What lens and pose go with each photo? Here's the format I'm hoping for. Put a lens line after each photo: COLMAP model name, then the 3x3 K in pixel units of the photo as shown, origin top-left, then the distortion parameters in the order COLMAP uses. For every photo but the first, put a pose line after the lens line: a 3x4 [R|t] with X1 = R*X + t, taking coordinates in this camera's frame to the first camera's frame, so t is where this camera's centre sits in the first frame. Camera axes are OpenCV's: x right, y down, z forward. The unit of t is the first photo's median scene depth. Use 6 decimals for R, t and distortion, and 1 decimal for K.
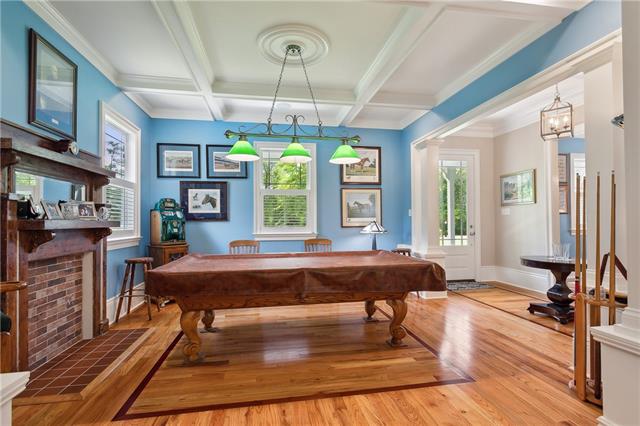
lens RADIAL K [[307.3, 0, 320.9], [0, 307.3, 218.7], [0, 0, 1]] dist [-0.003482, 0.000399]
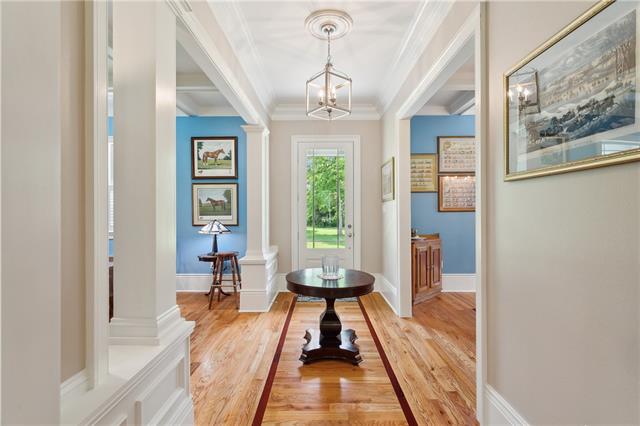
lens RADIAL K [[307.3, 0, 318.7], [0, 307.3, 210.4], [0, 0, 1]] dist [-0.003482, 0.000399]
pose [[0.983607, 0.003419, -0.180292, 0.595663], [-0.002154, 0.999972, 0.007207, -0.025554], [0.180311, -0.006701, 0.983587, 0.162898]]
